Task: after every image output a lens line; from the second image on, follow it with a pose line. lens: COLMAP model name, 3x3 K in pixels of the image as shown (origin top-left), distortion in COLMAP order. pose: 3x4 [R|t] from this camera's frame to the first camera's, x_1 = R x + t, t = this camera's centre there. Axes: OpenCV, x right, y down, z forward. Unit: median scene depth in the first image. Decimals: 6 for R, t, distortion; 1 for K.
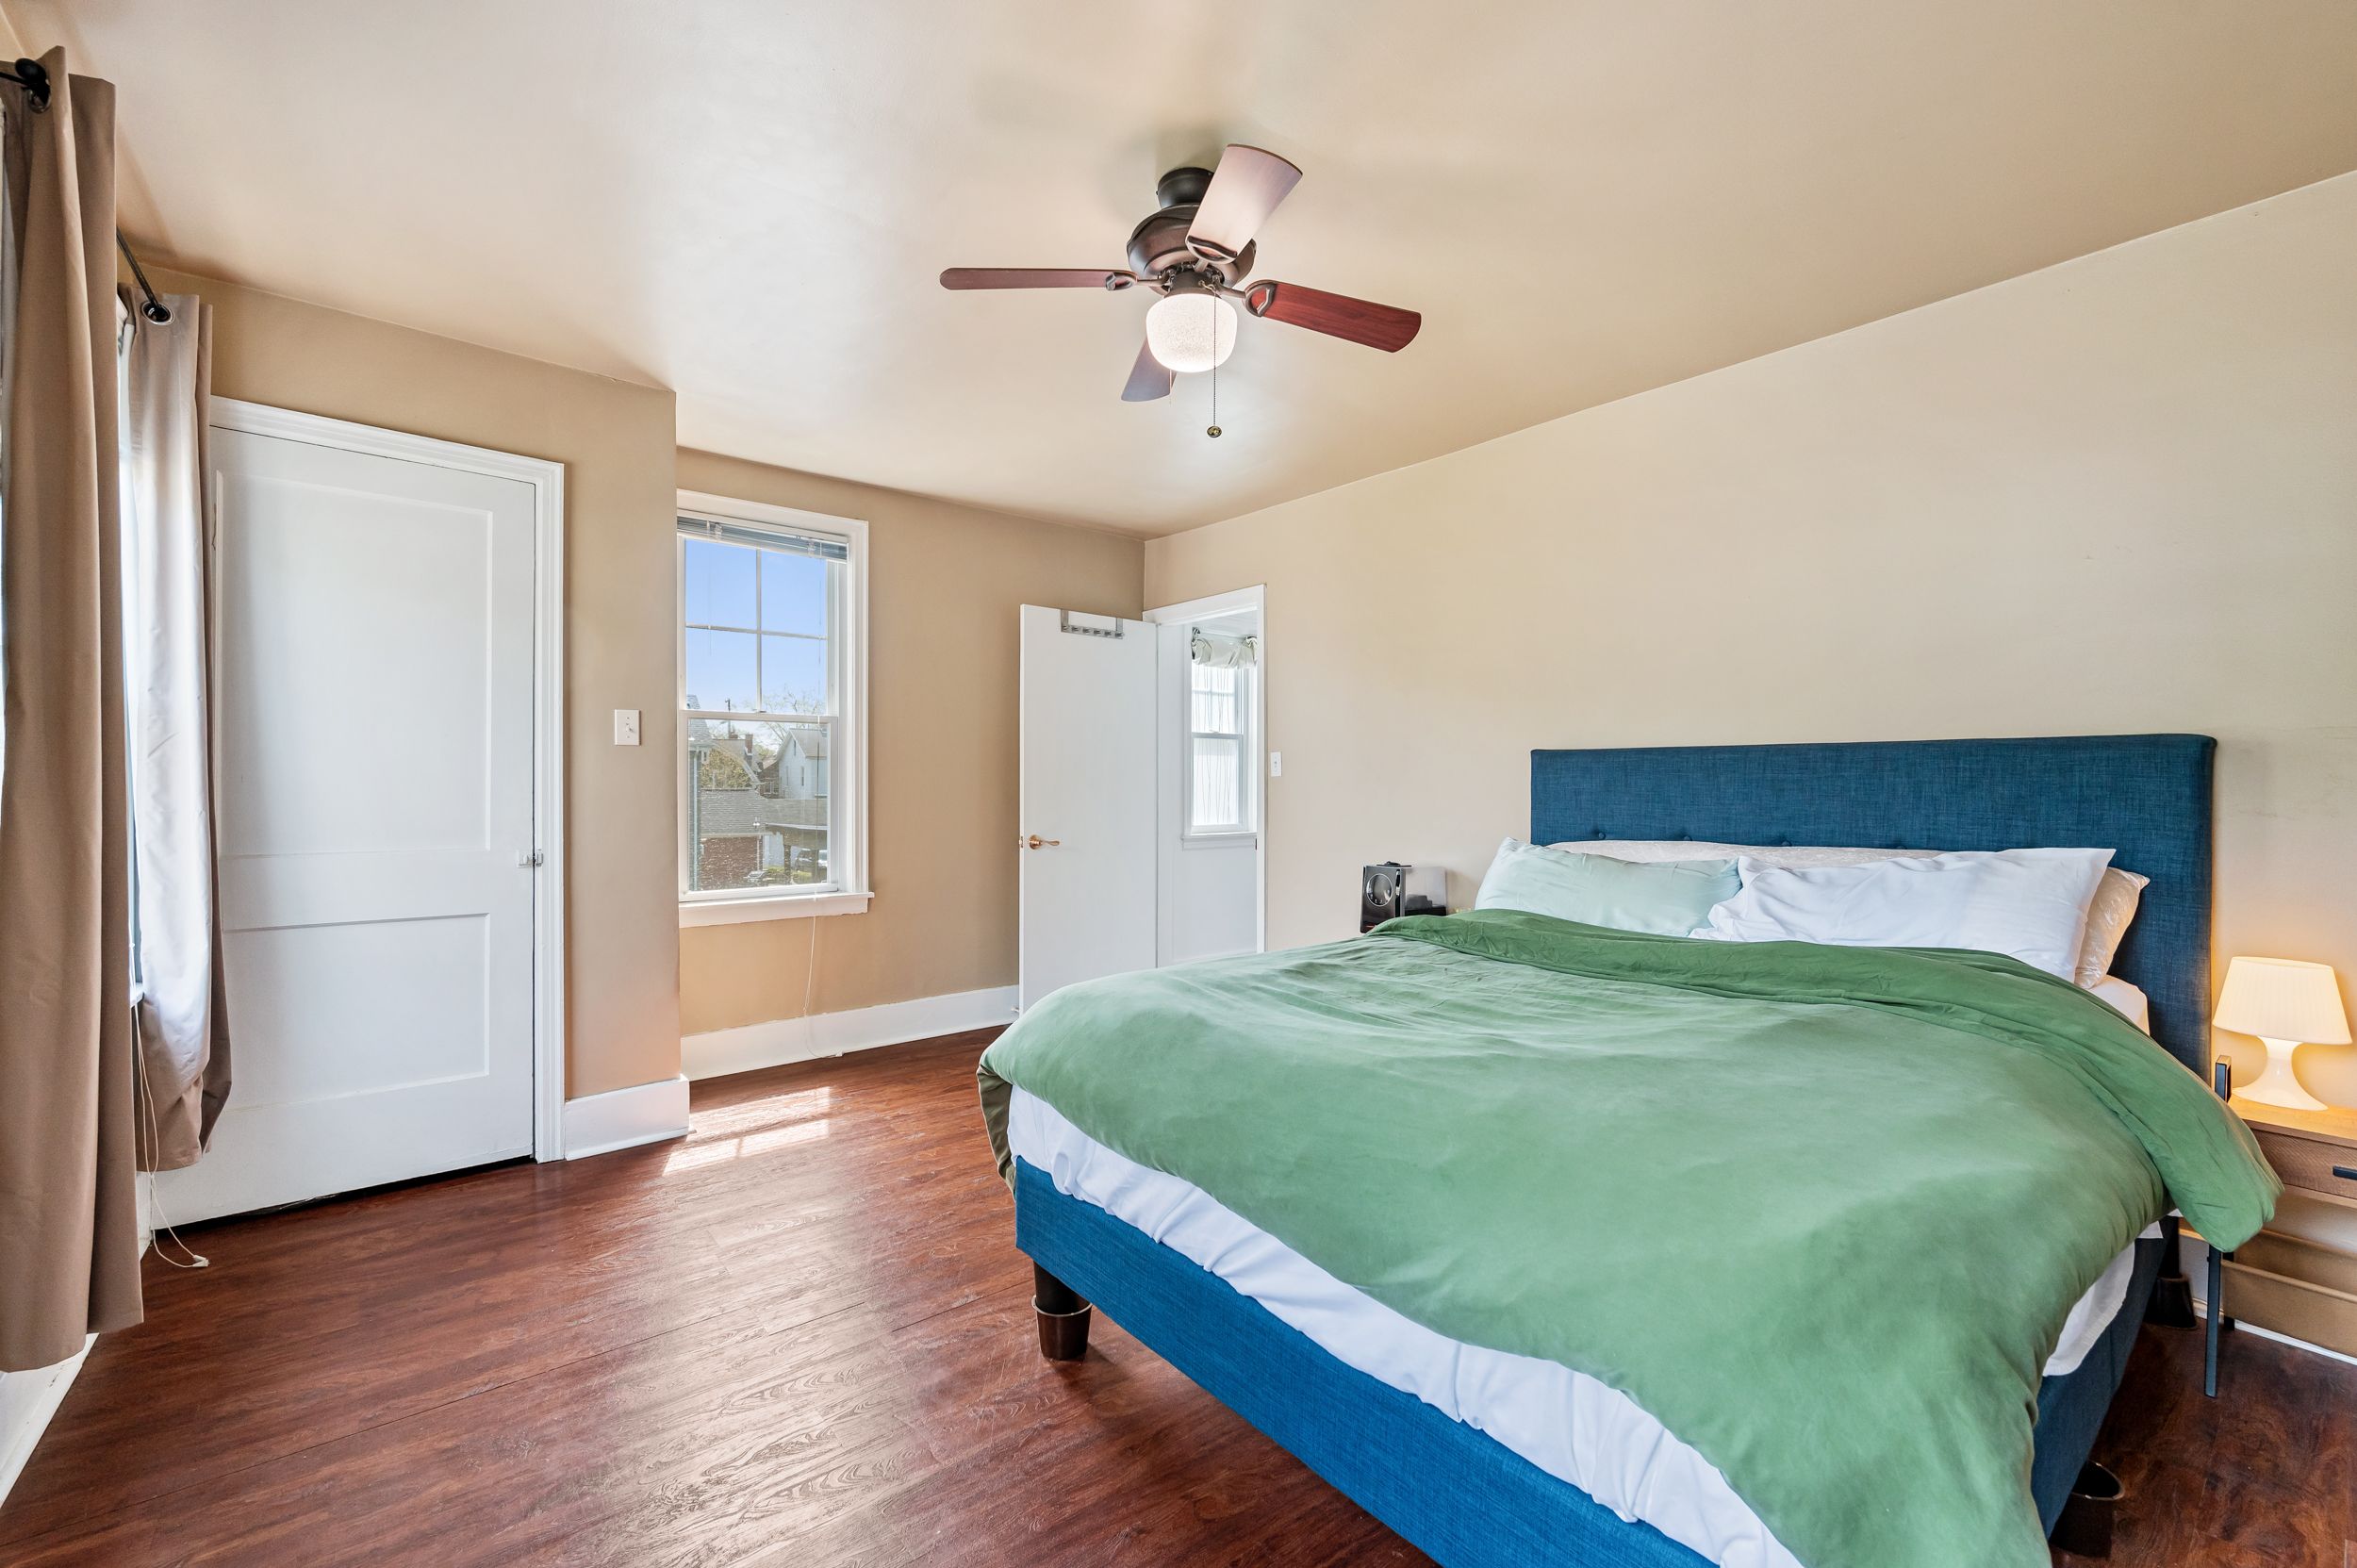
lens RADIAL K [[973.9, 0, 1171.9], [0, 973.9, 787.4], [0, 0, 1]] dist [-0.000365, -0.000308]
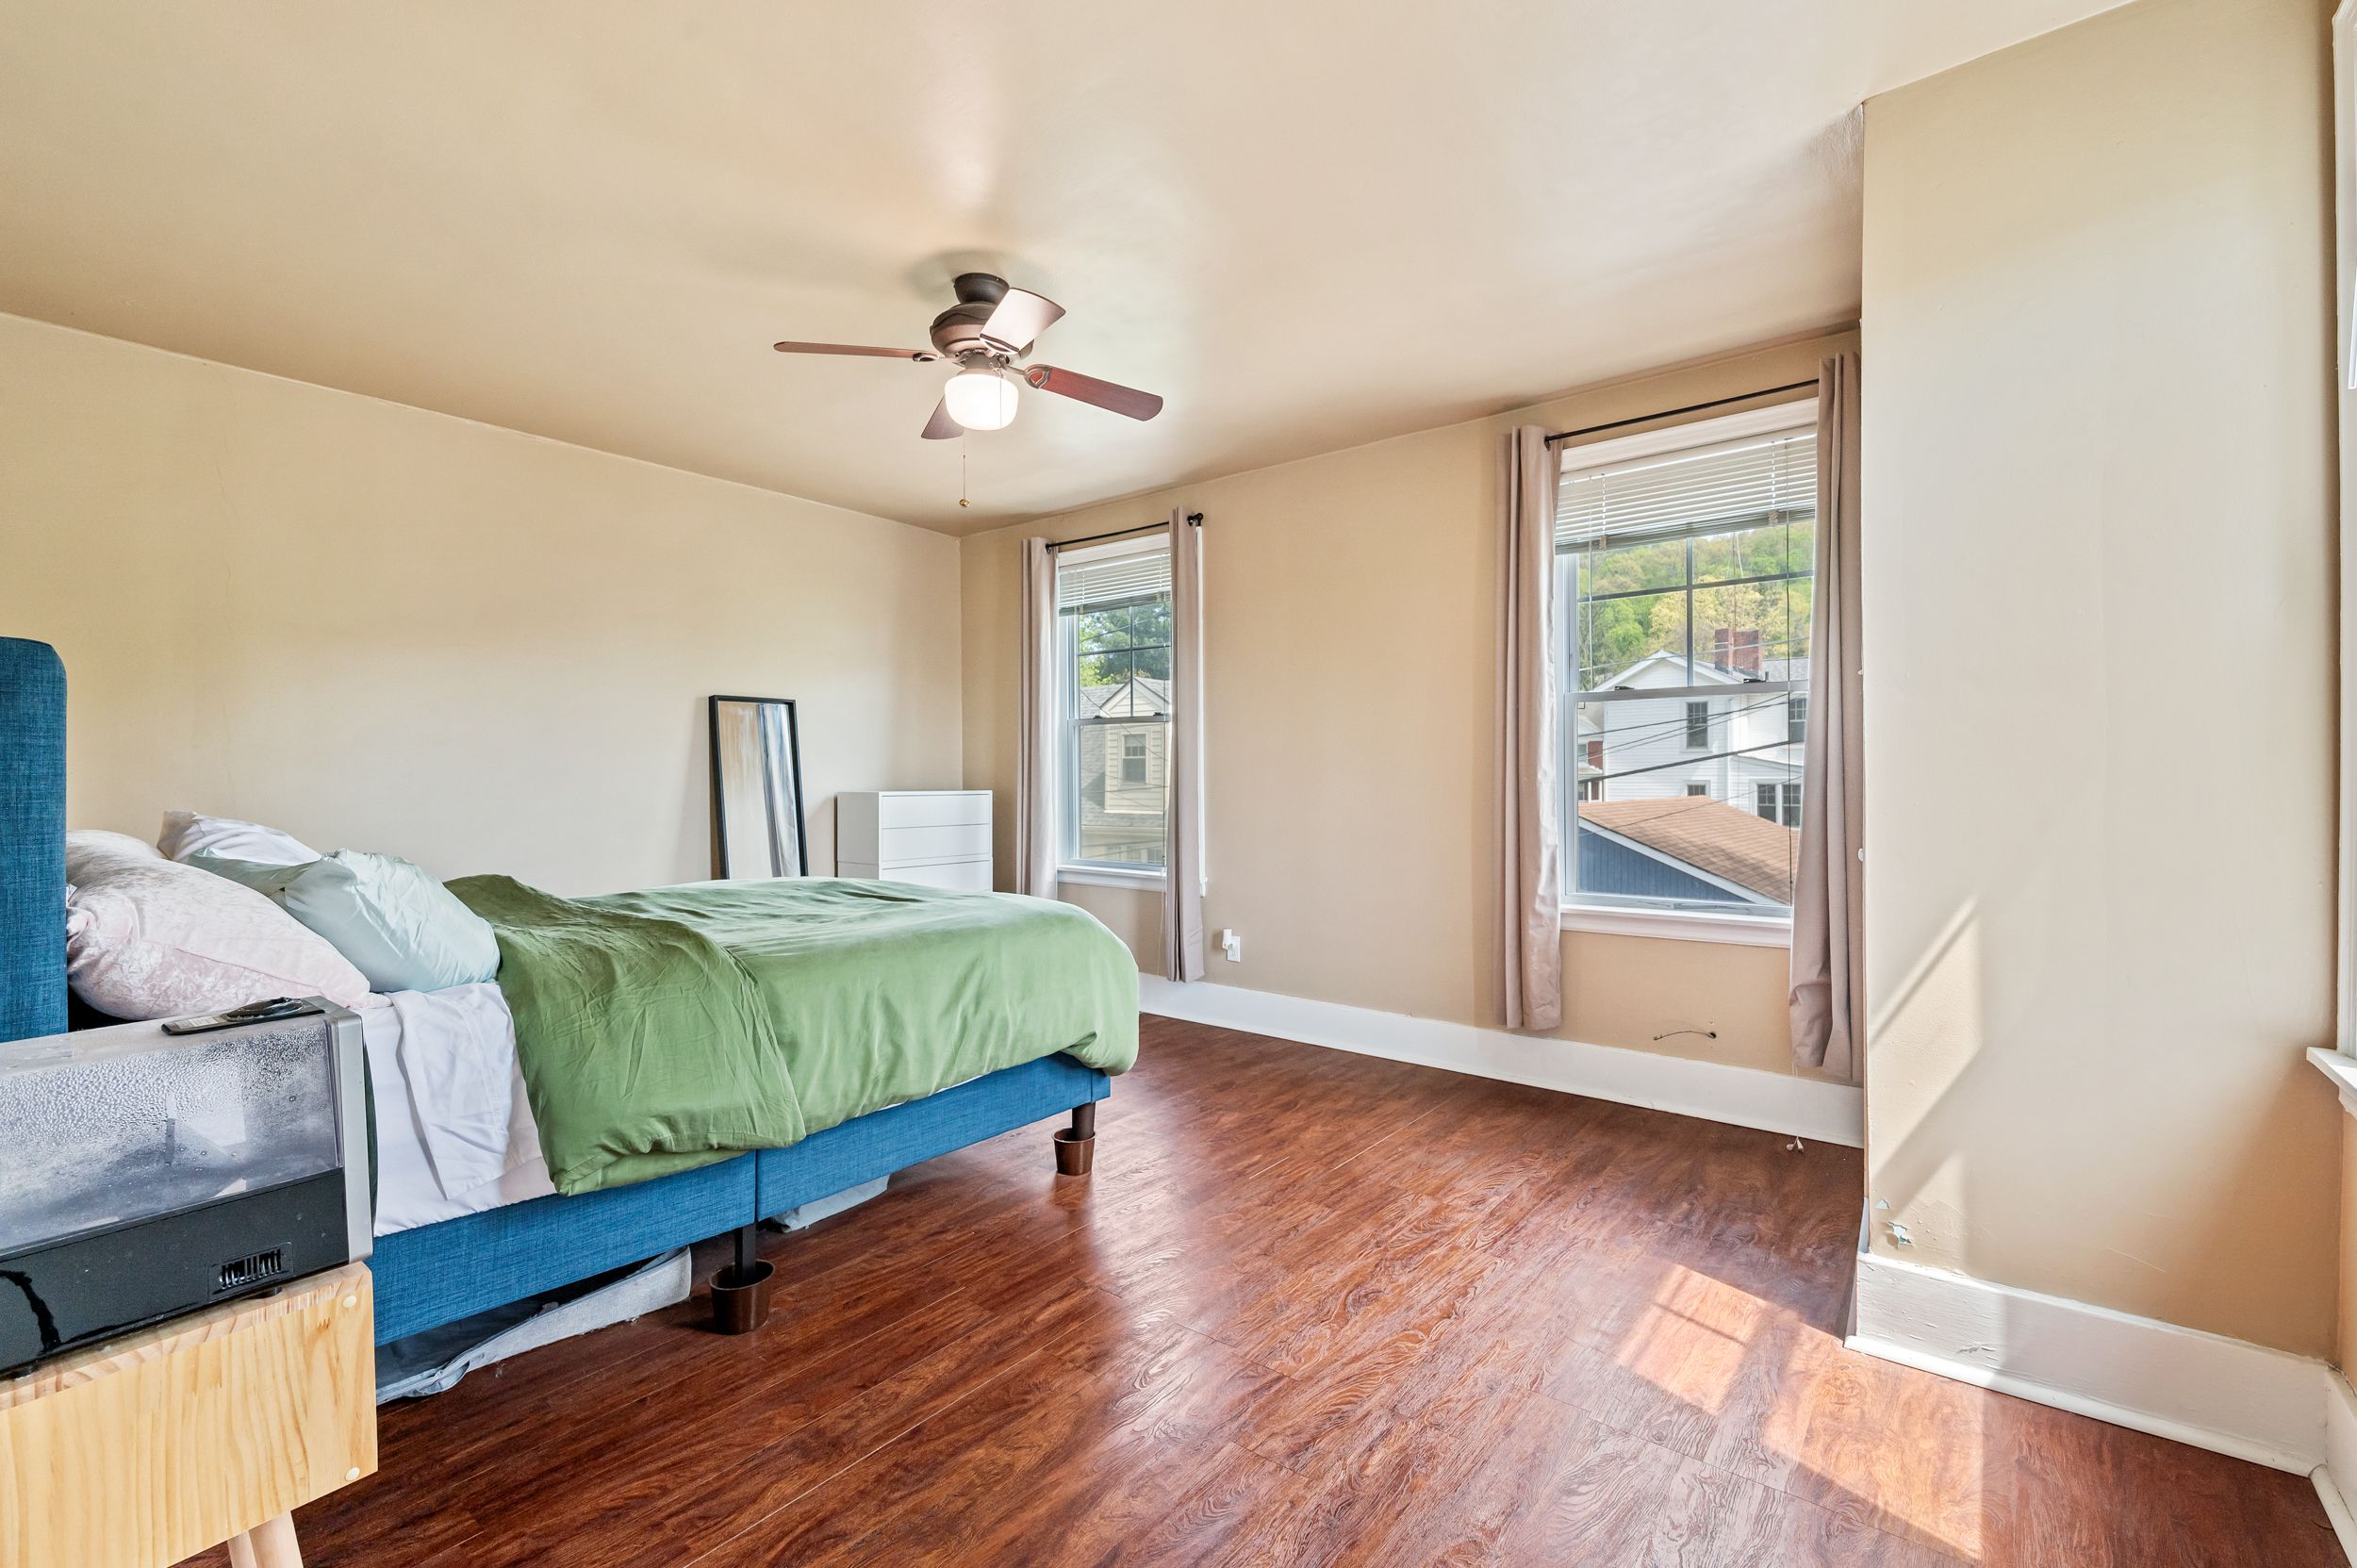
lens RADIAL K [[1008.2, 0, 1178.5], [0, 1008.2, 784.0], [0, 0, 1]] dist [0.001223, -0.000285]
pose [[-0.974960, 0.003590, -0.222352, 0.039095], [0.001132, 0.999937, 0.011181, 0.016918], [0.222378, 0.010650, -0.974902, 2.018138]]
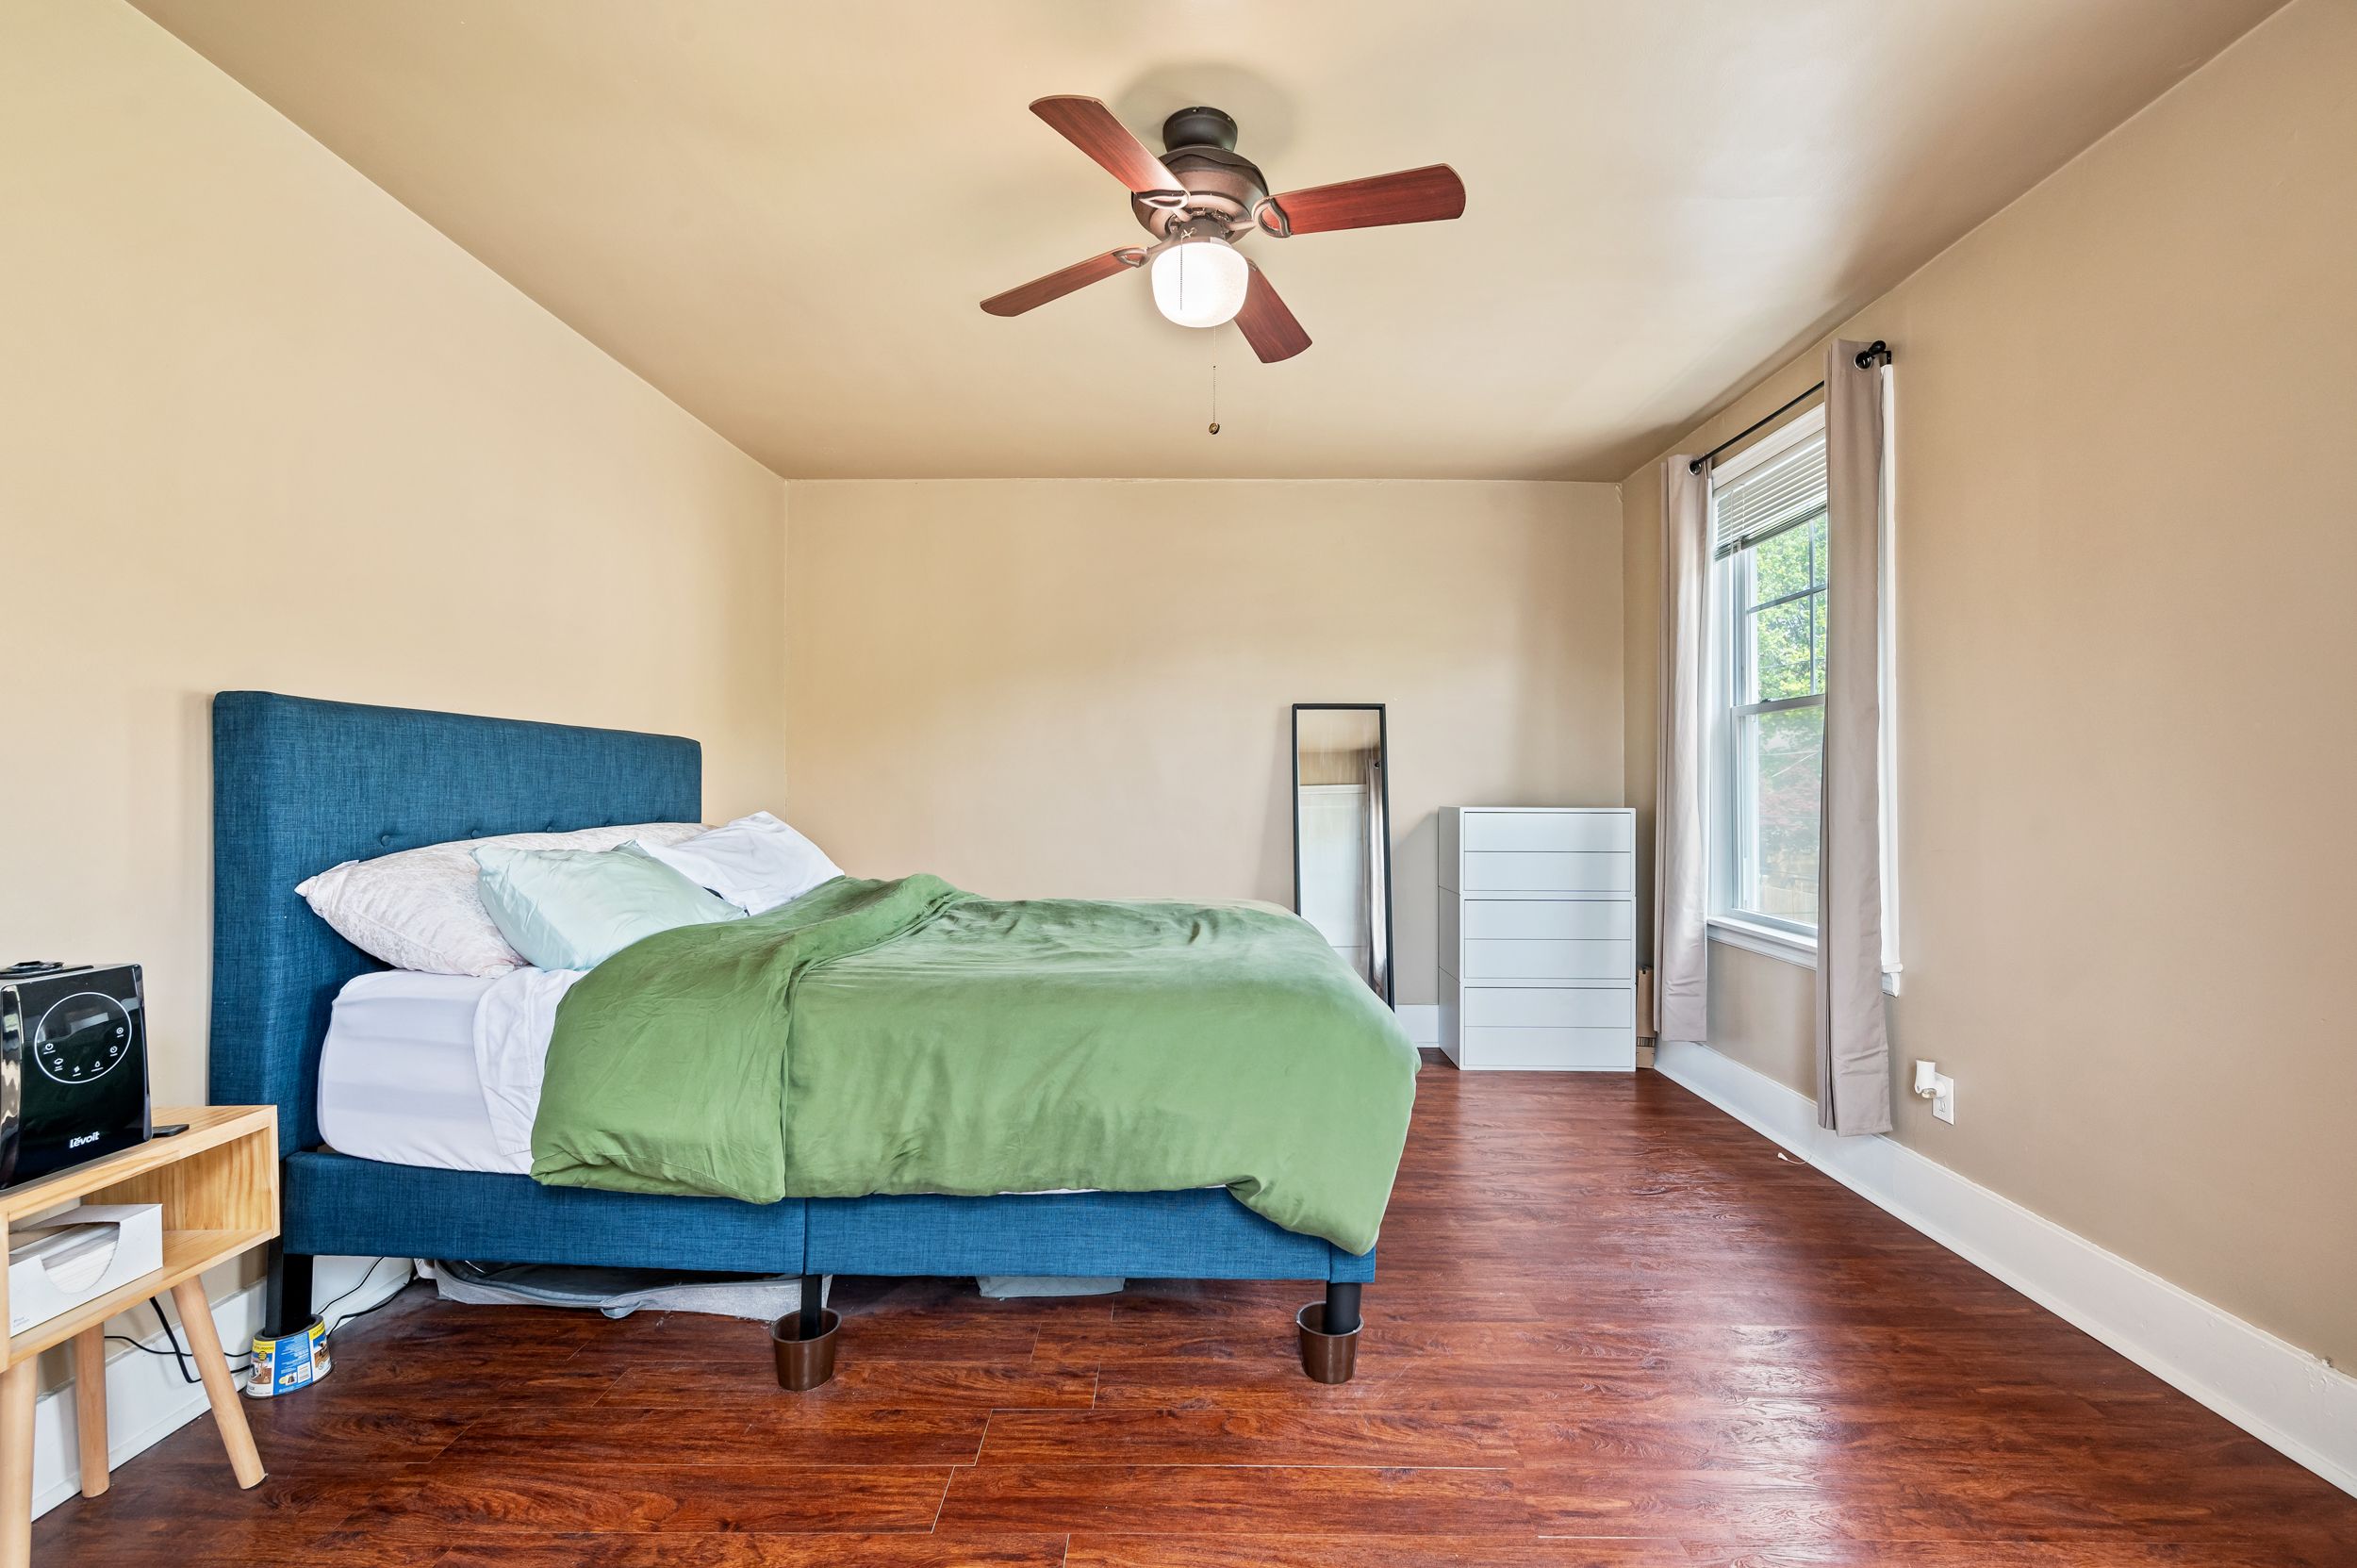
lens RADIAL K [[1008.2, 0, 1178.5], [0, 1008.2, 784.0], [0, 0, 1]] dist [0.001223, -0.000285]
pose [[-0.775694, 0.002203, 0.631105, -0.516962], [0.000857, 0.999997, -0.002439, 0.019196], [-0.631109, -0.001351, -0.775693, 1.536565]]
